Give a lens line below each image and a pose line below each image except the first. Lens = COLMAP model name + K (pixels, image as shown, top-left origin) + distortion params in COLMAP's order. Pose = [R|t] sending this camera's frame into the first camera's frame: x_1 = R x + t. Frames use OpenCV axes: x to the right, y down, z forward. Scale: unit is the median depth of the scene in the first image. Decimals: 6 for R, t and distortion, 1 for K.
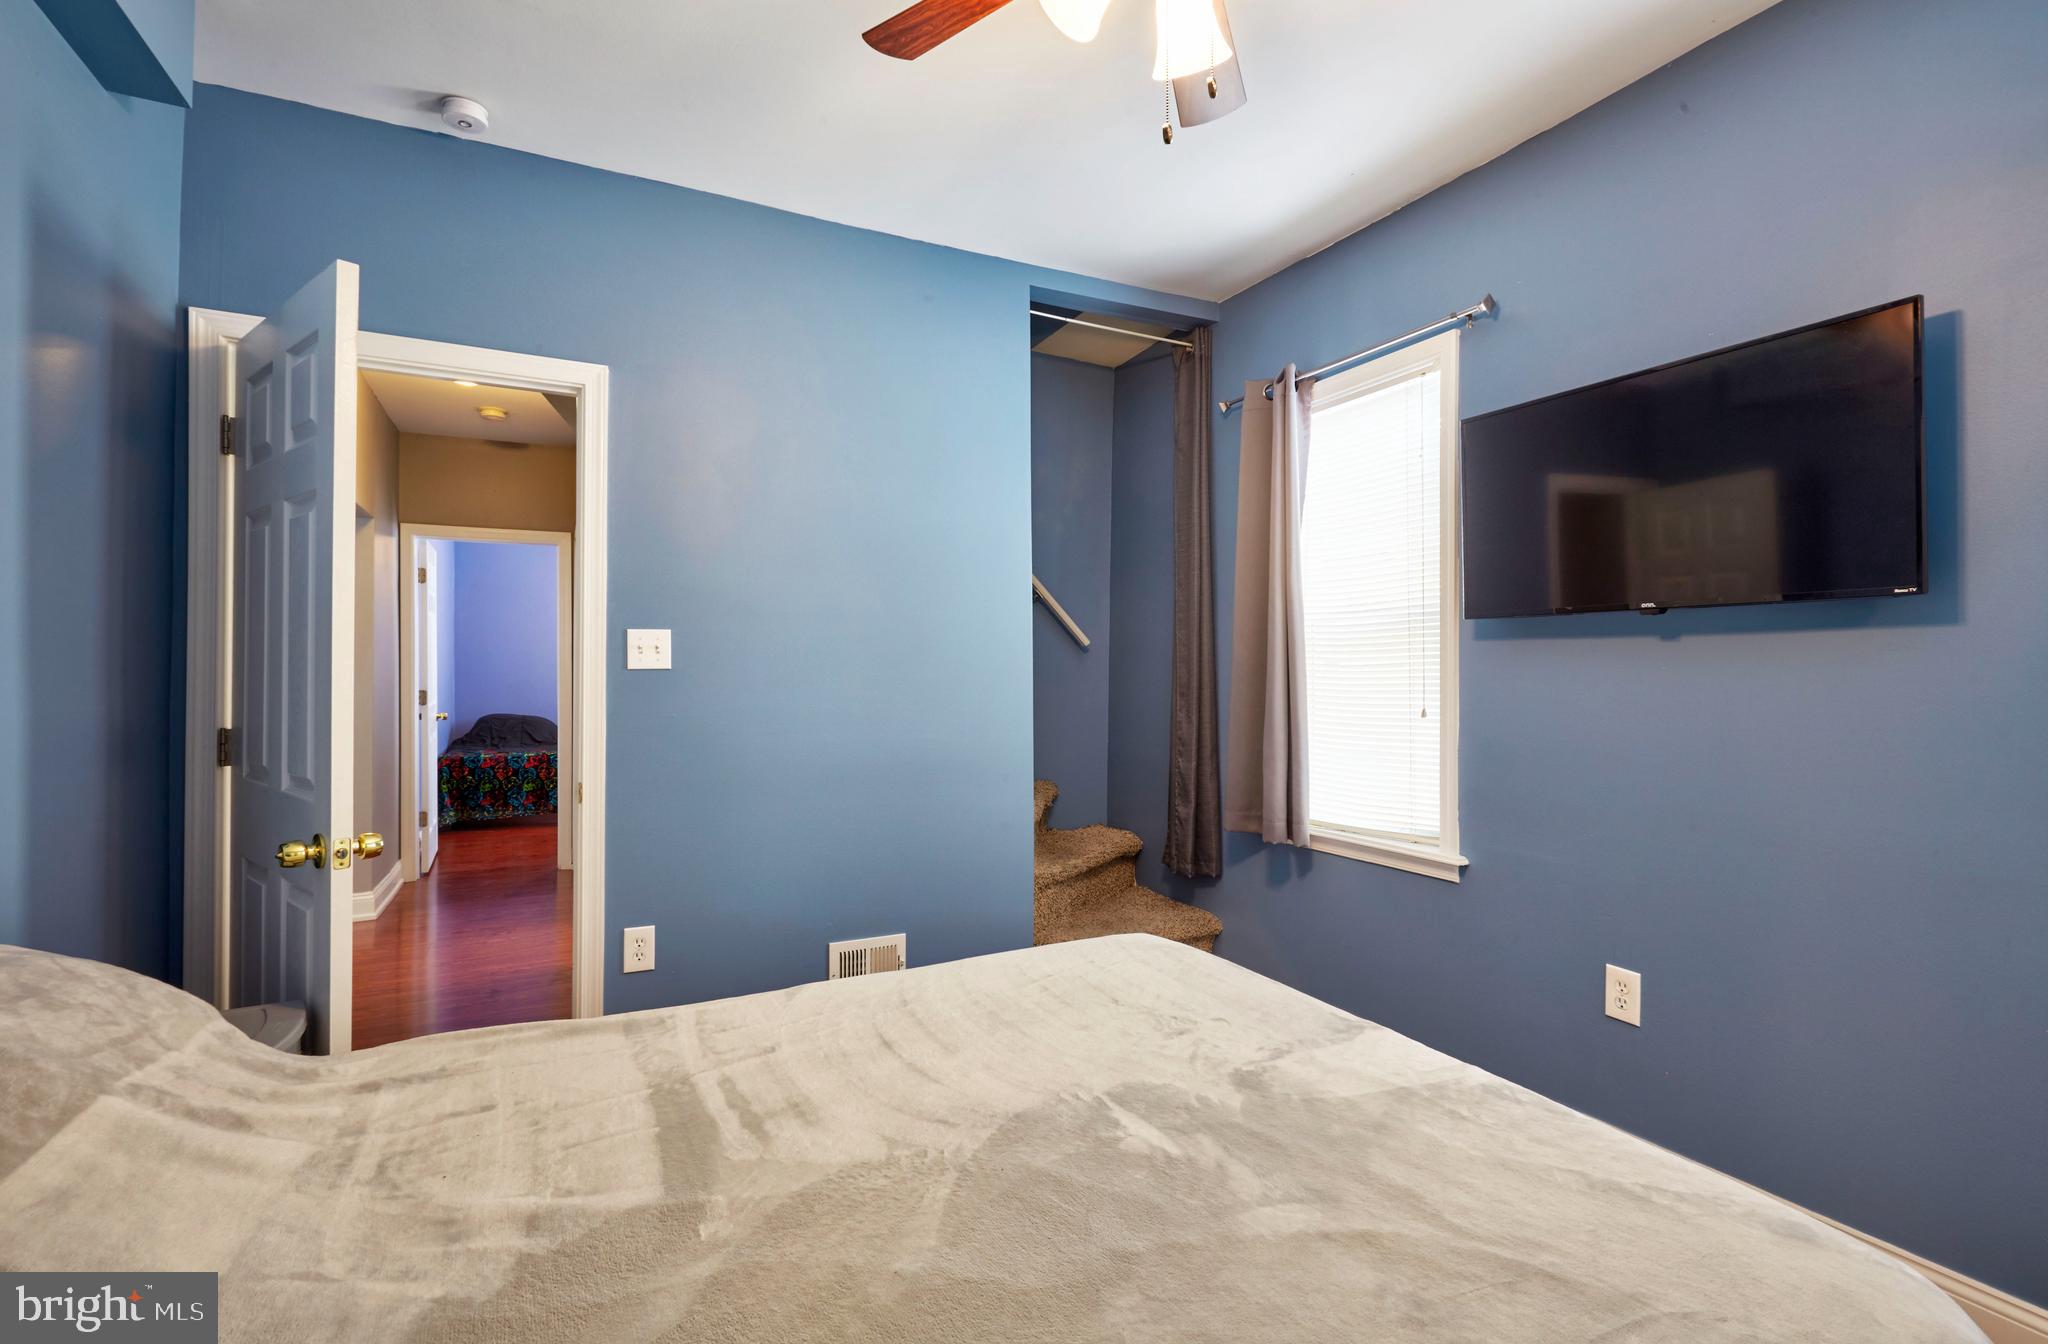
lens RADIAL K [[960.0, 0, 1033.5], [0, 960.0, 666.1], [0, 0, 1]] dist [0.002264, -0.000171]
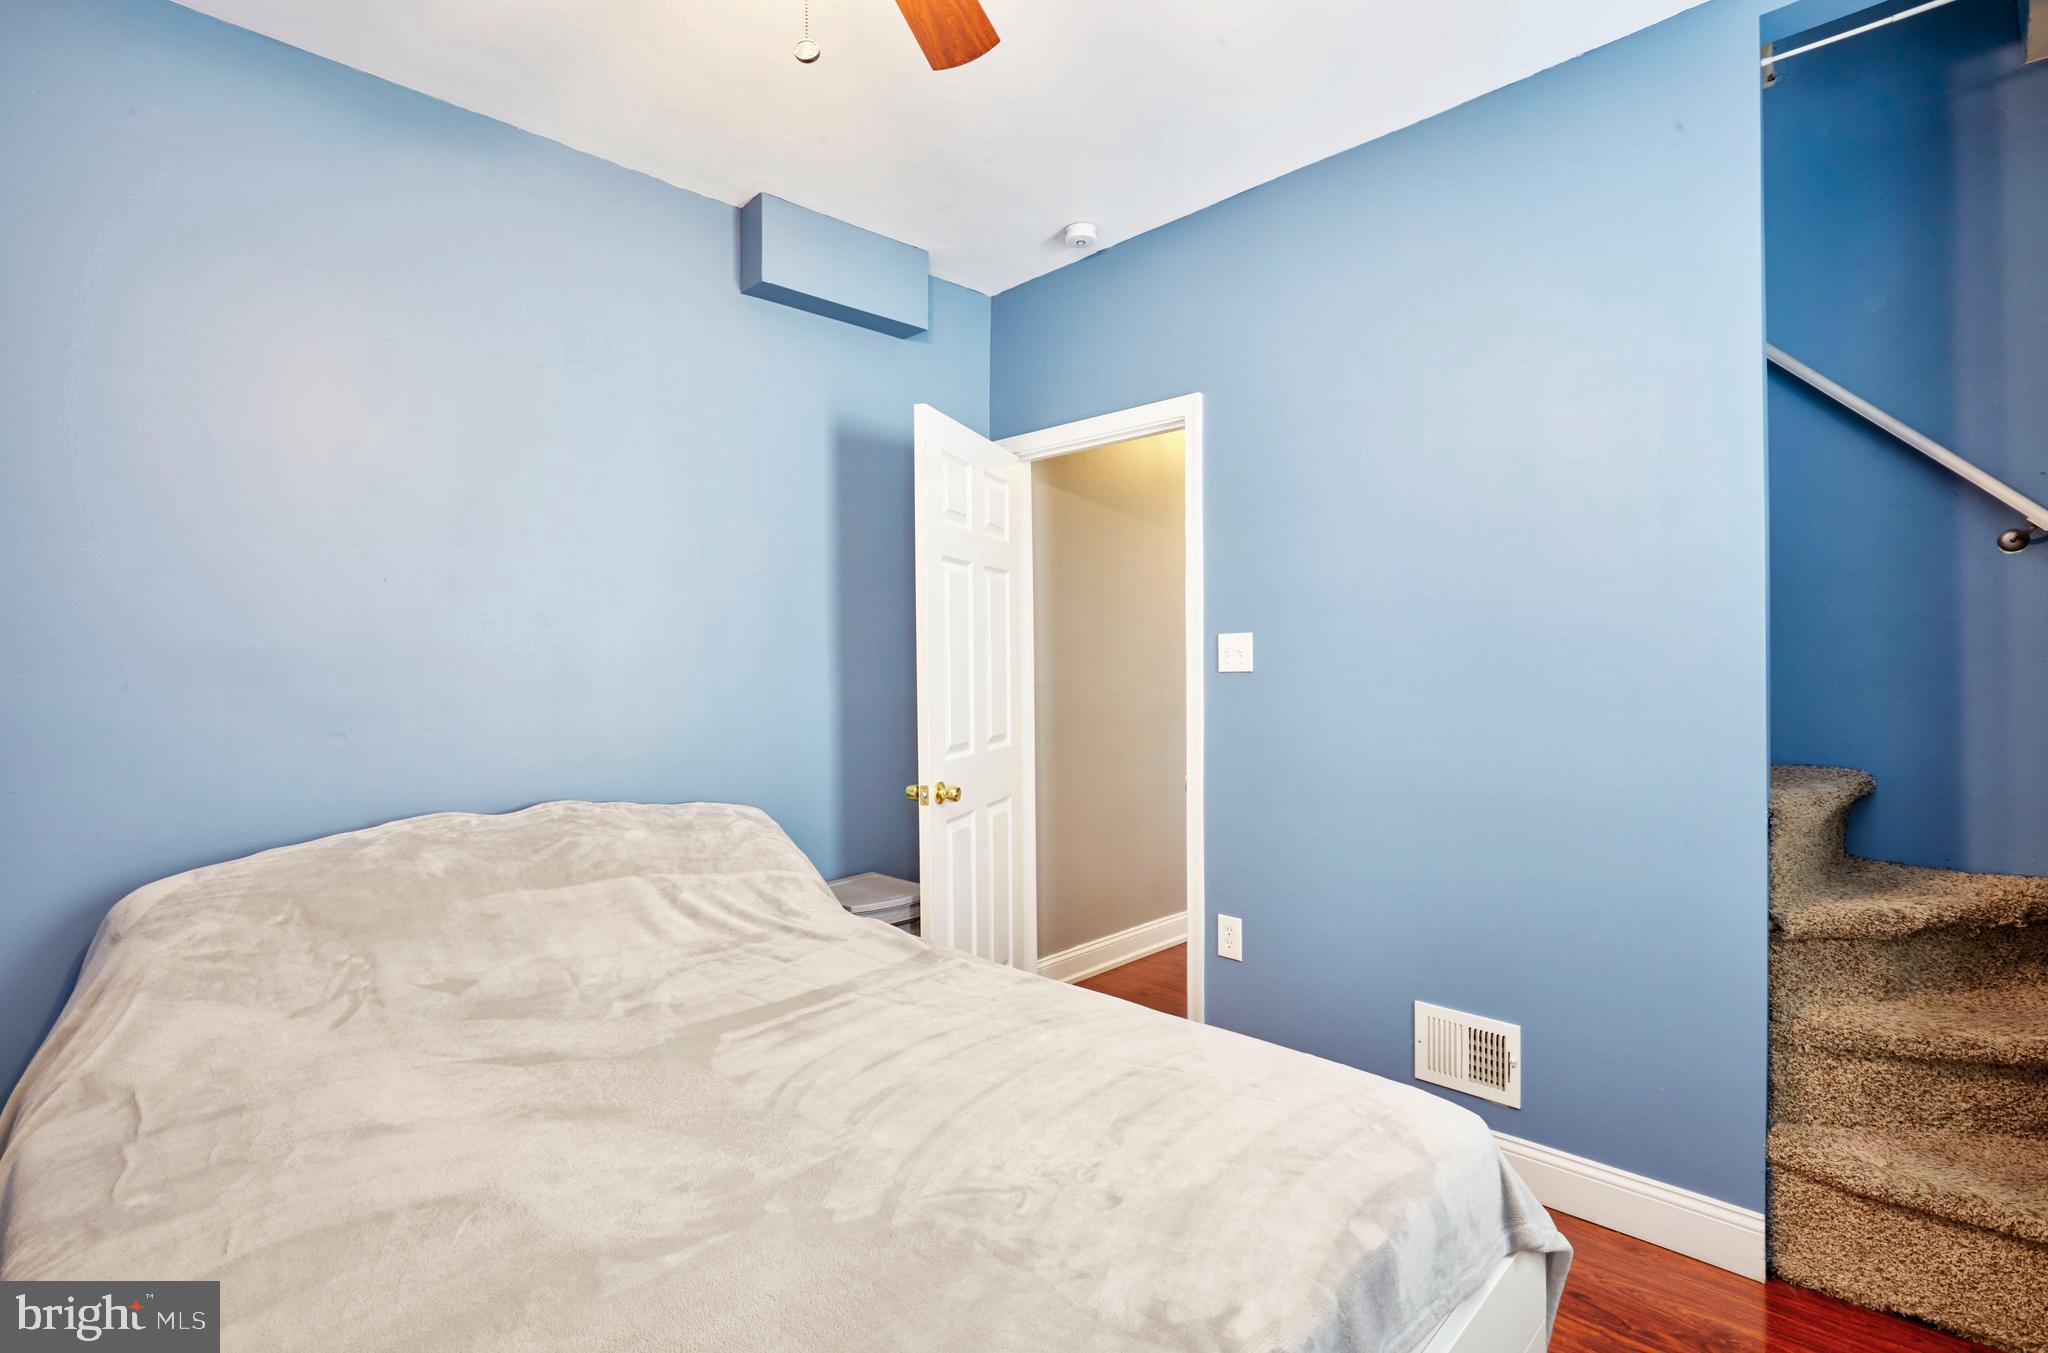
lens RADIAL K [[960.0, 0, 1026.9], [0, 960.0, 666.7], [0, 0, 1]] dist [0.002264, -0.000171]
pose [[0.313404, 0.005005, -0.949607, 0.581728], [-0.000558, 0.999987, 0.005086, -0.008329], [0.949620, -0.001064, 0.313402, 0.515917]]
